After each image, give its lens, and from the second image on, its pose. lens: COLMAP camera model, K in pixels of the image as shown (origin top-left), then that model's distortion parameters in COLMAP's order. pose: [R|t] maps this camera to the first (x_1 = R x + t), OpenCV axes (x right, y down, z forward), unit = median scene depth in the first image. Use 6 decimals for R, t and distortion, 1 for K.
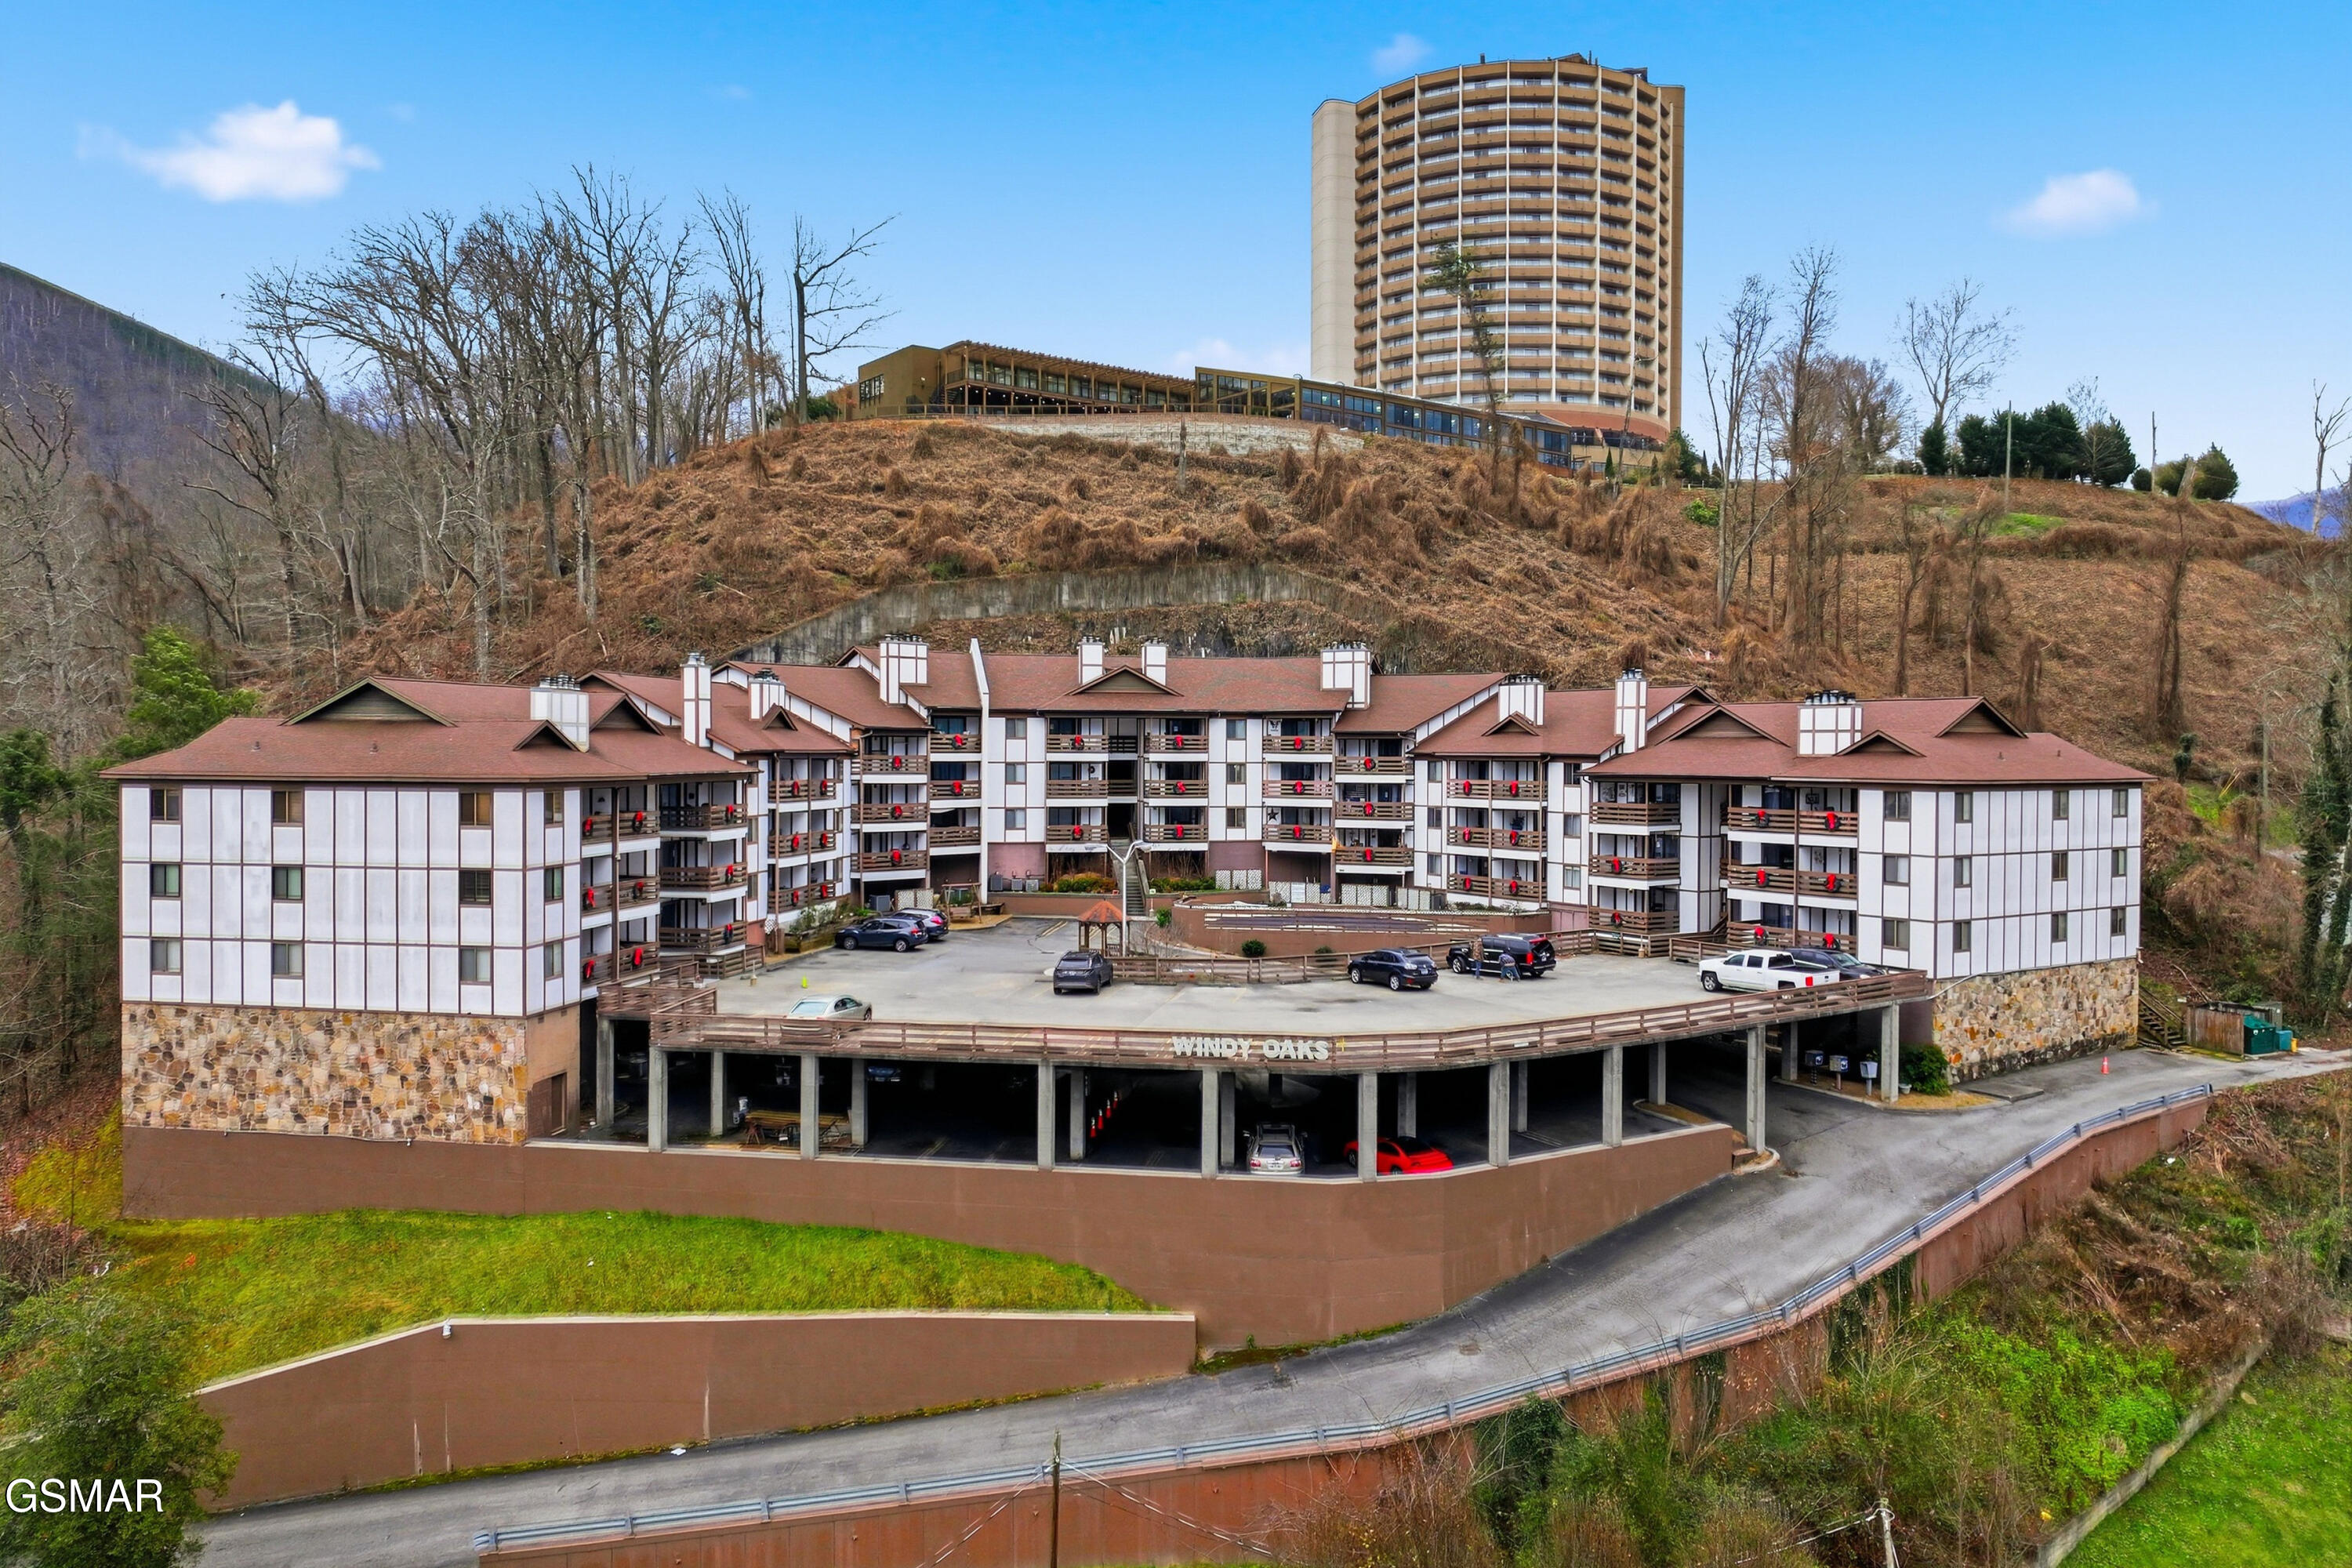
lens RADIAL K [[1650.9, 0, 1176.0], [0, 1650.9, 784.0], [0, 0, 1]] dist [0.003179, 0.001243]
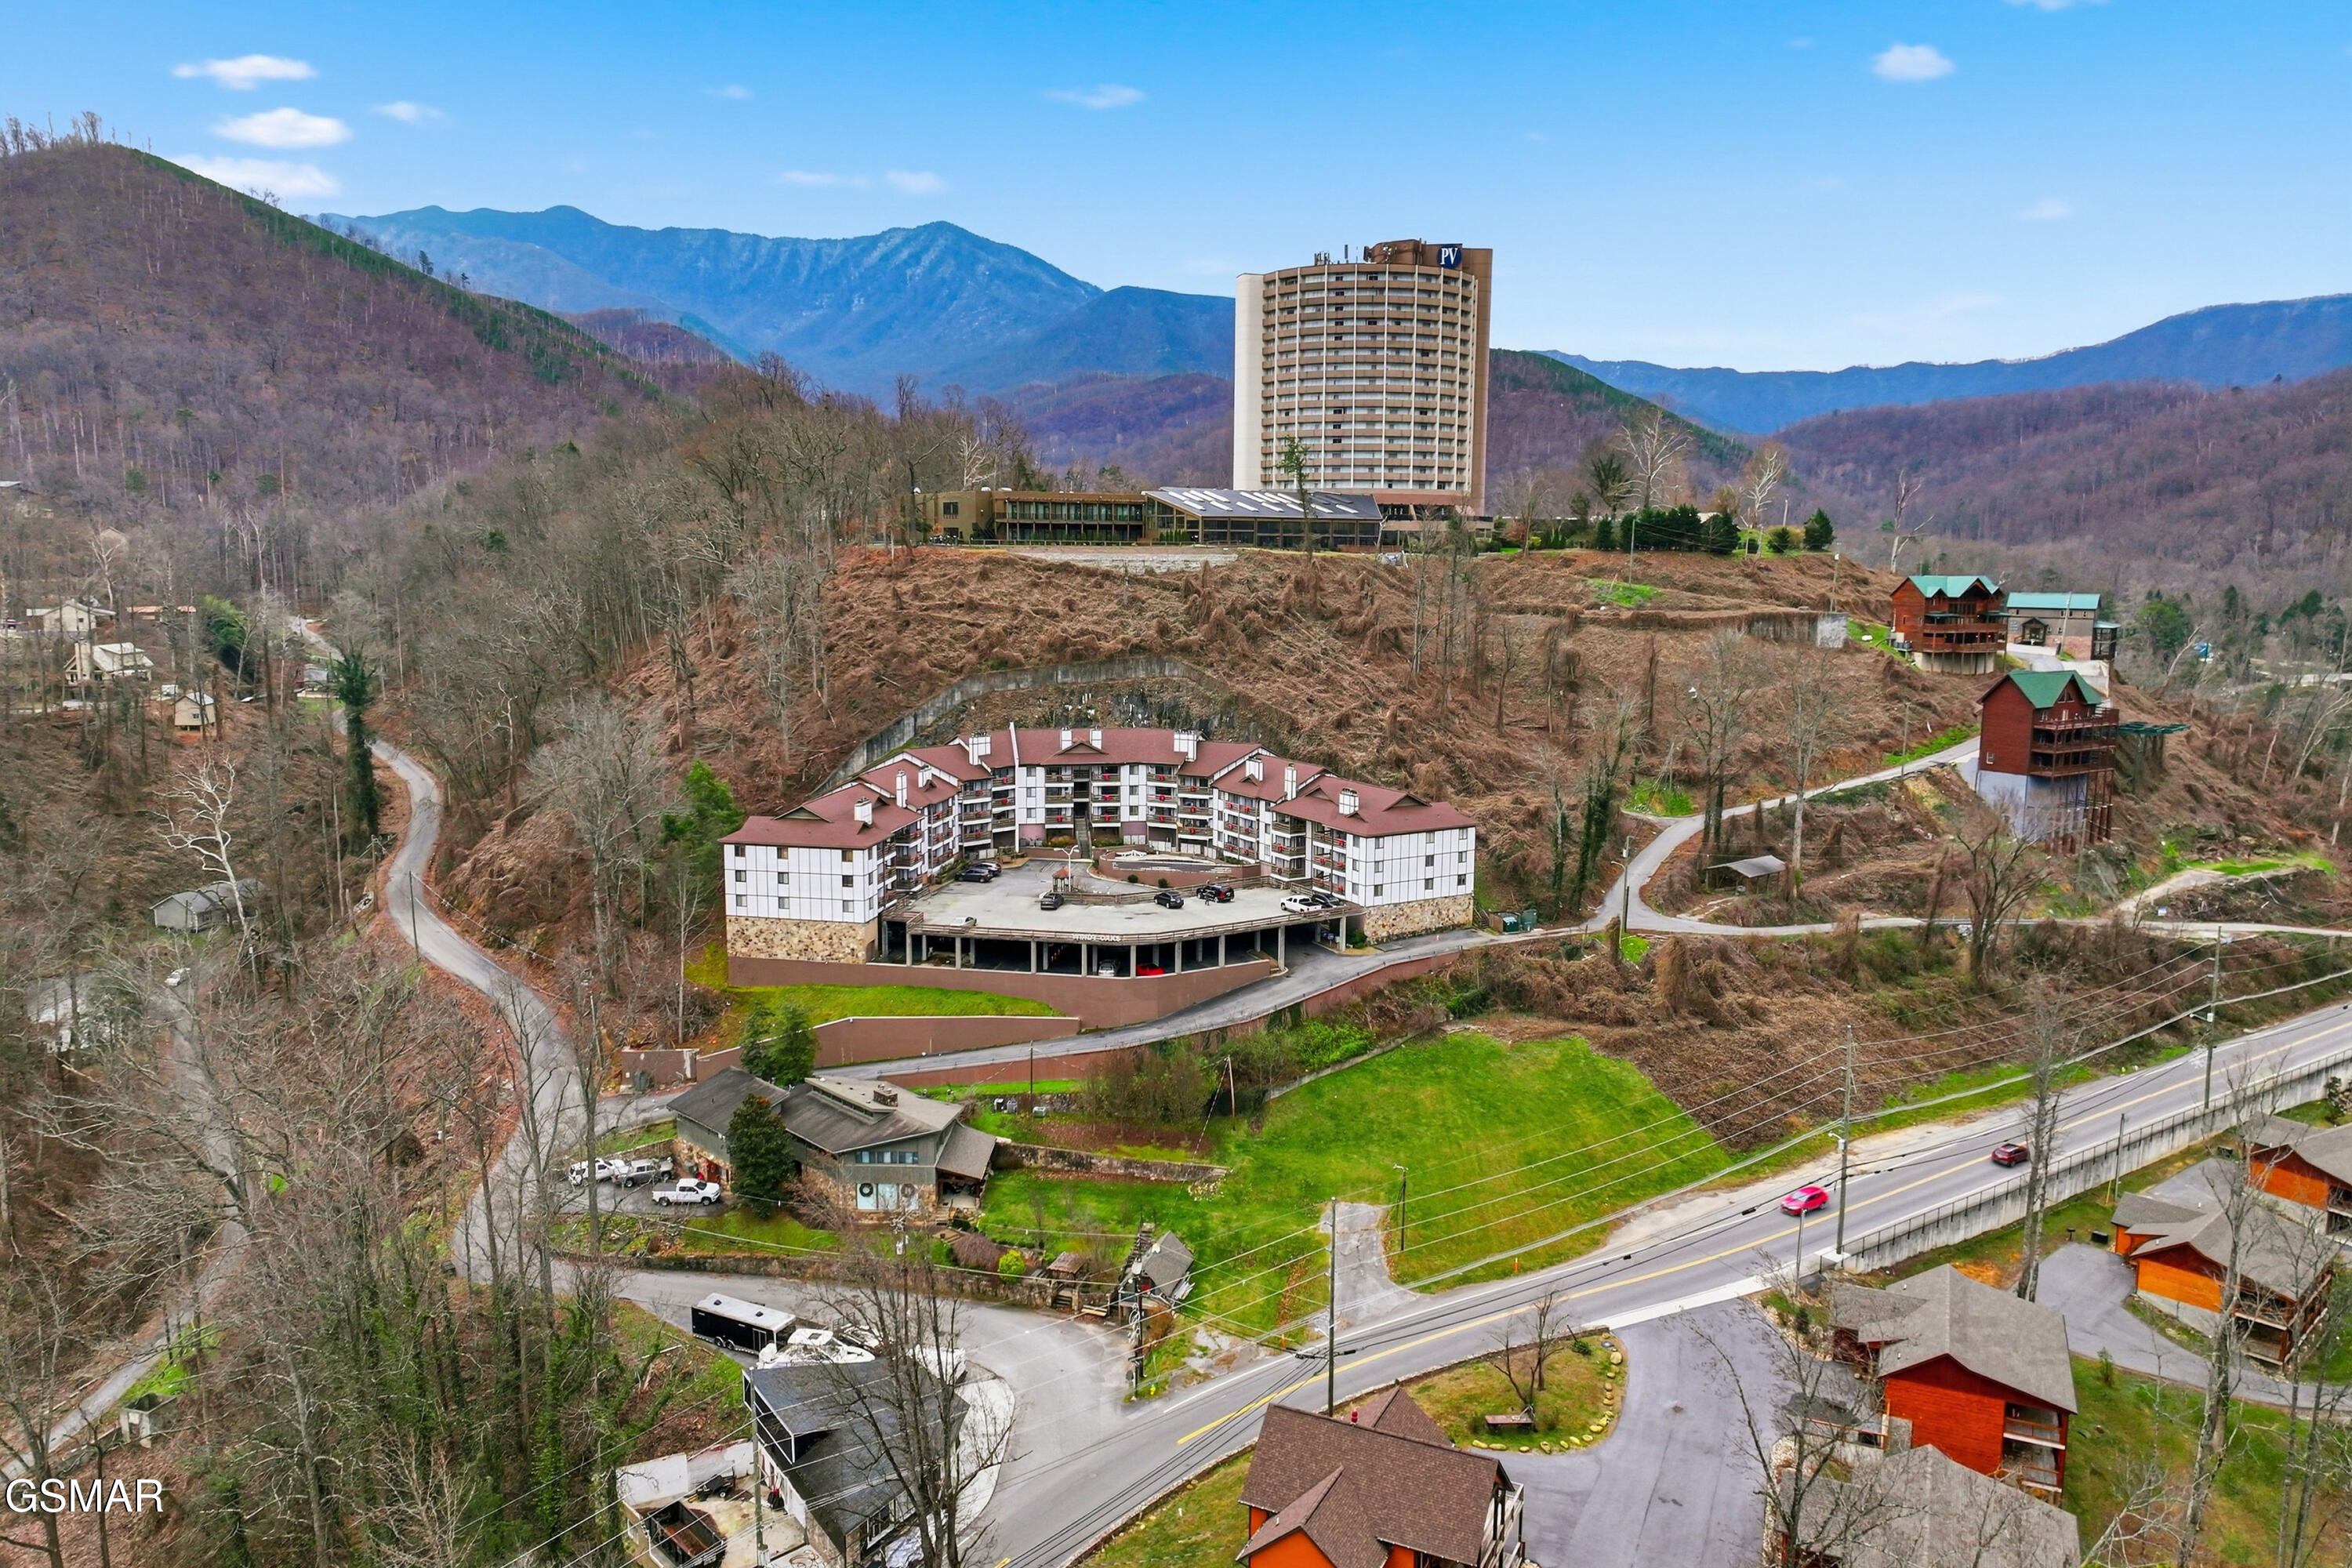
lens RADIAL K [[1643.2, 0, 1176.0], [0, 1643.2, 784.0], [0, 0, 1]] dist [0.012546, 0.000782]
pose [[0.999599, 0.005805, -0.027730, 0.166555], [-0.002322, 0.992274, 0.124043, -0.310027], [0.028236, -0.123929, 0.991889, -1.237910]]
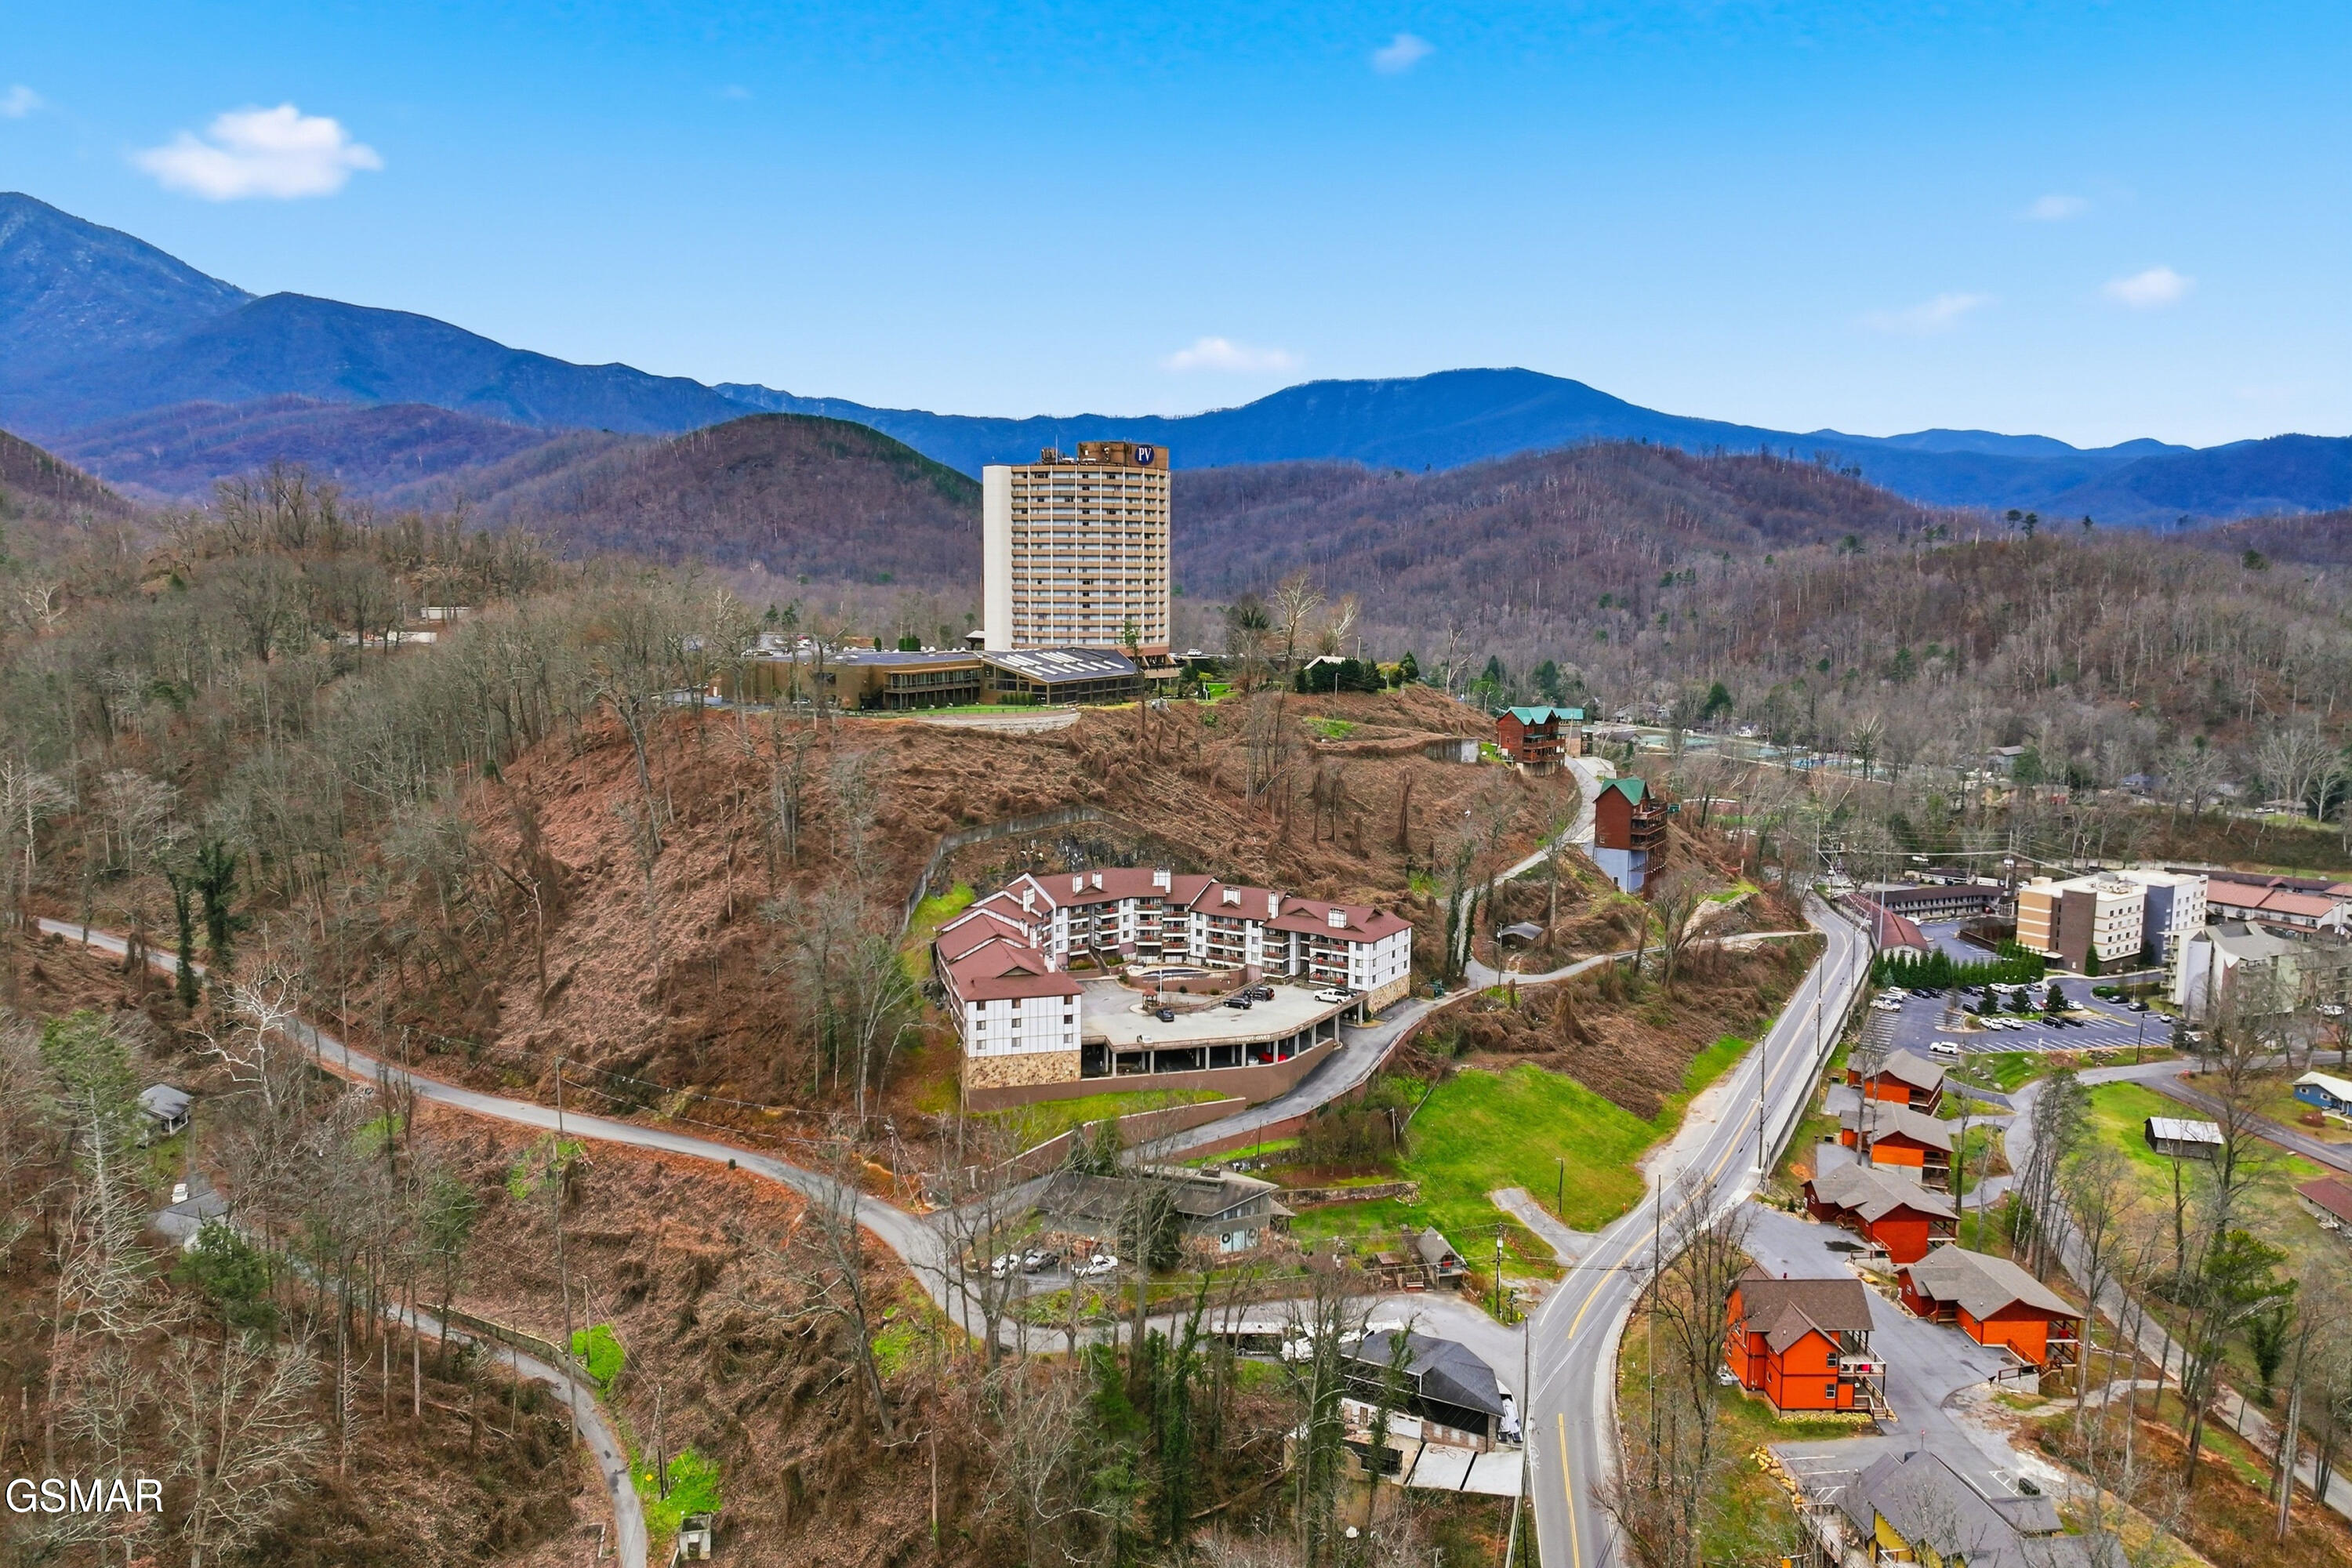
lens RADIAL K [[1643.2, 0, 1176.0], [0, 1643.2, 784.0], [0, 0, 1]] dist [0.012546, 0.000782]
pose [[0.903330, -0.053376, 0.425613, -1.162800], [0.007953, 0.994141, 0.107796, -0.584791], [-0.428873, -0.093990, 0.898462, -1.653257]]
